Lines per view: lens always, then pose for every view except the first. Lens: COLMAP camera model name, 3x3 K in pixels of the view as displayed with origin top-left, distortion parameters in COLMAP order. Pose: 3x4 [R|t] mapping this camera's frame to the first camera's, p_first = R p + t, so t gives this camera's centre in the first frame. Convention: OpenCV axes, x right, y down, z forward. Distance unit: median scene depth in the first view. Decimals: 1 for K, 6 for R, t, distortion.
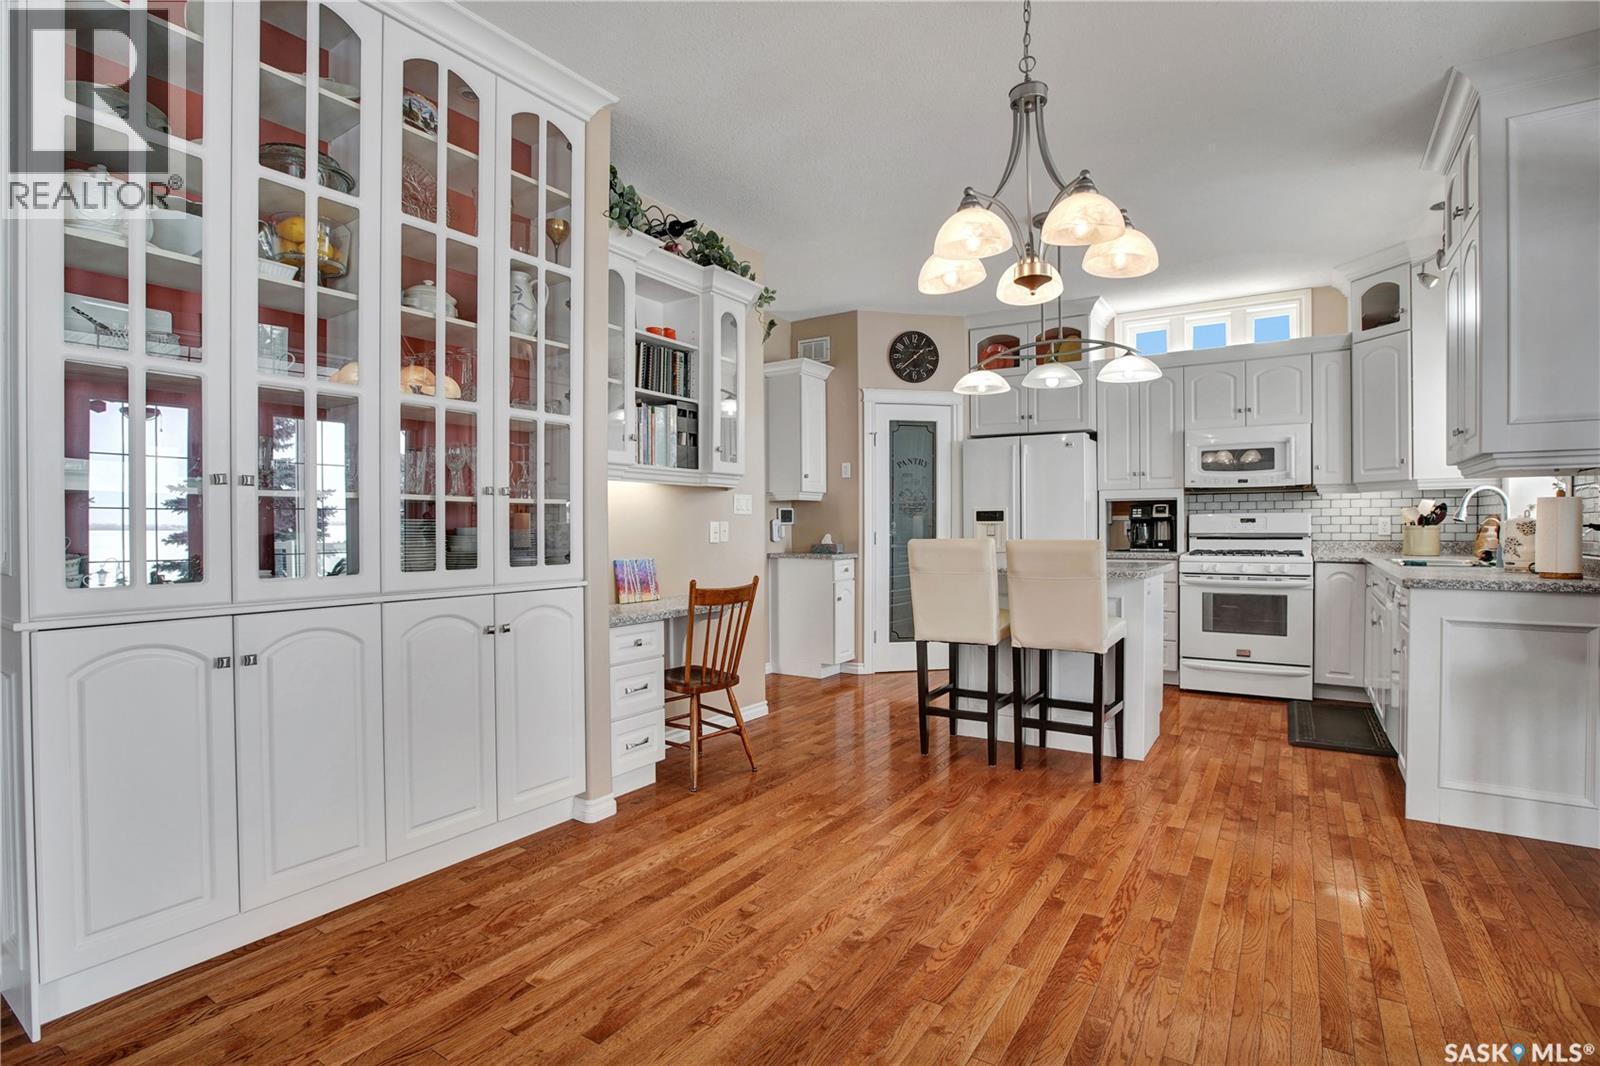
lens RADIAL K [[750.3, 0, 788.6], [0, 750.3, 538.0], [0, 0, 1]] dist [-0.069554, 0.023652]
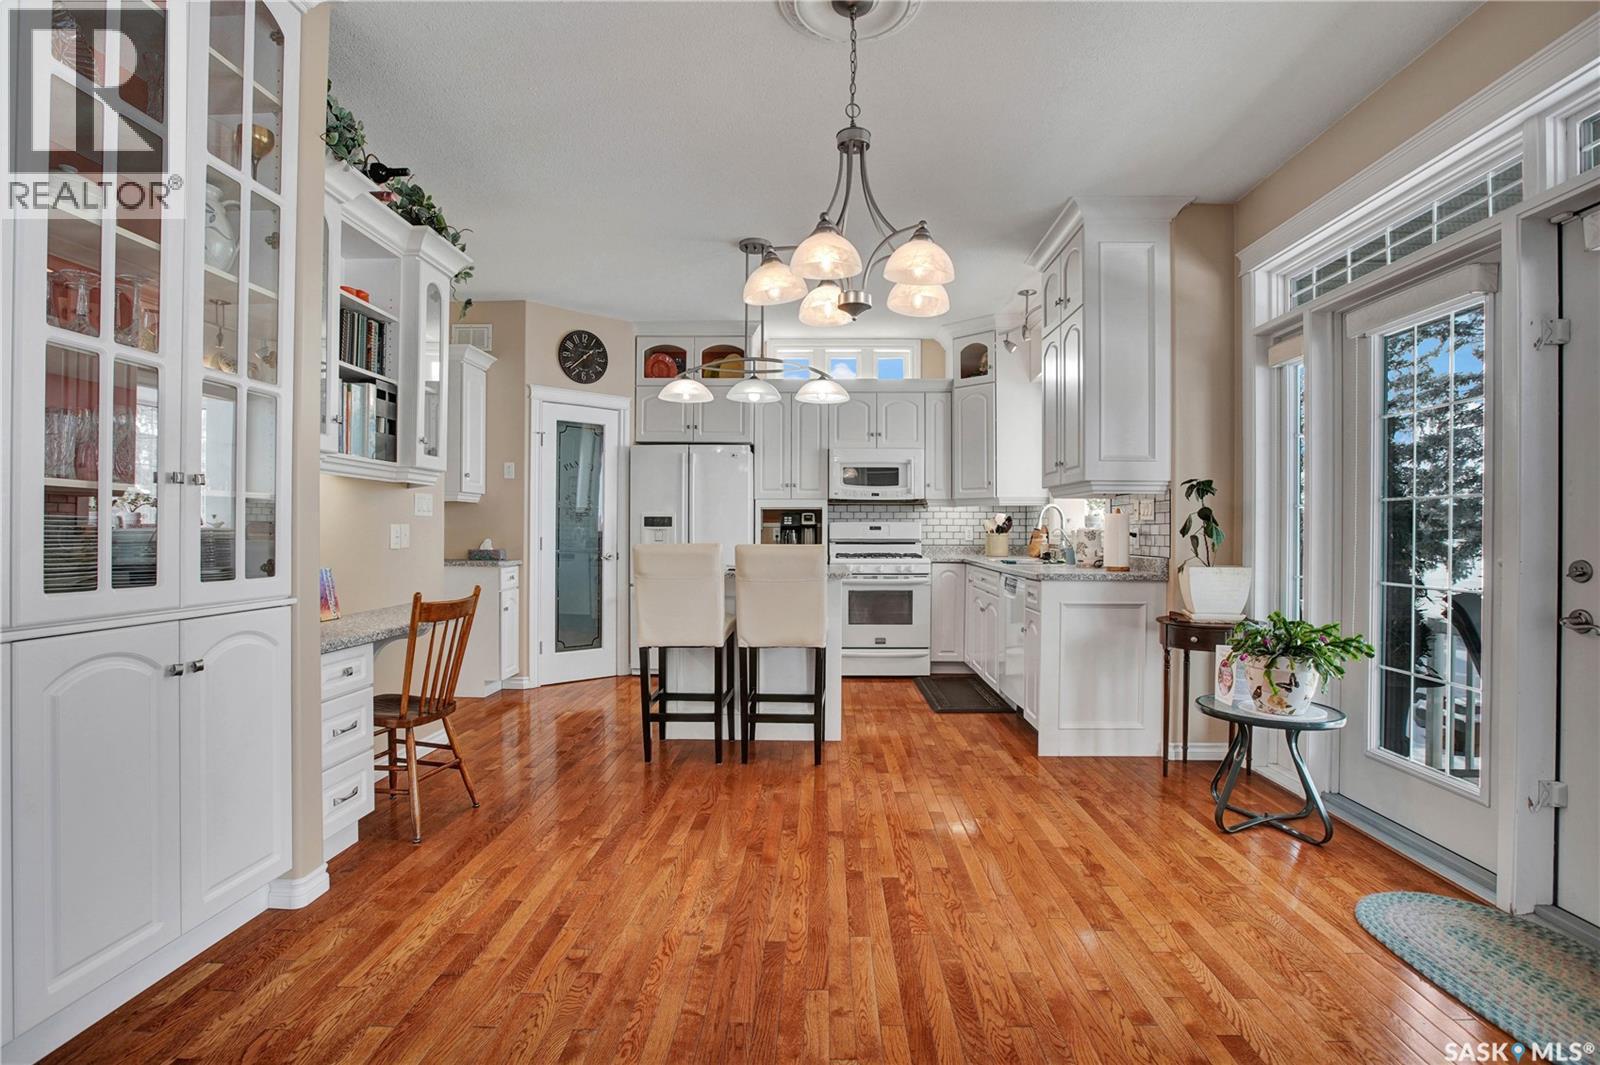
lens RADIAL K [[750.3, 0, 788.6], [0, 750.3, 537.5], [0, 0, 1]] dist [-0.069554, 0.023652]
pose [[0.853449, 0.003144, 0.521167, -0.184798], [0.001038, 0.999970, -0.007732, 0.000438], [-0.521176, 0.007140, 0.853420, 0.061996]]
